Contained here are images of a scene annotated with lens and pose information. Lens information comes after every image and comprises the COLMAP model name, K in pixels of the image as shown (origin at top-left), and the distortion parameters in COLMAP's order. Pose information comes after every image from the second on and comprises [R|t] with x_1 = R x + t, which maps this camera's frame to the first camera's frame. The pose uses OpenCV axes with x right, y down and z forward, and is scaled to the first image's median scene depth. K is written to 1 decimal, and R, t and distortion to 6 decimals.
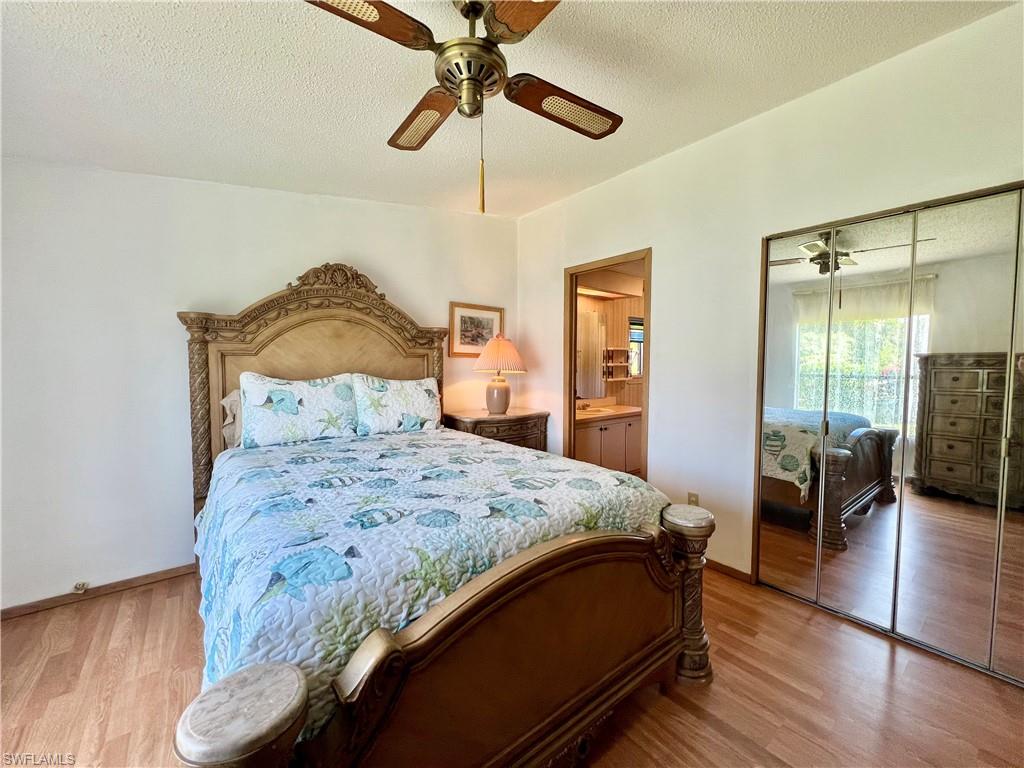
lens RADIAL K [[408.8, 0, 511.6], [0, 408.8, 381.7], [0, 0, 1]] dist [-0.002464, 0.000602]
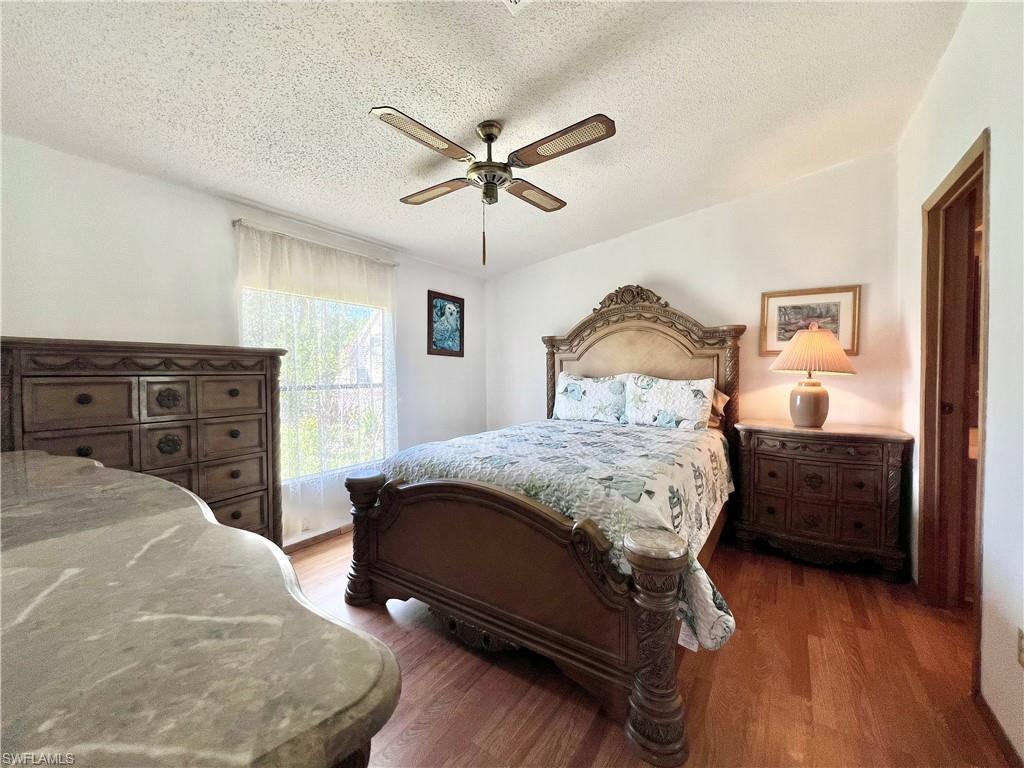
lens RADIAL K [[410.9, 0, 508.8], [0, 410.9, 378.2], [0, 0, 1]] dist [-0.004457, 0.001468]
pose [[0.293744, 0.009088, -0.955841, 0.678191], [-0.037564, 0.999292, -0.002042, 0.010852], [0.955146, 0.036505, 0.293877, 0.294595]]
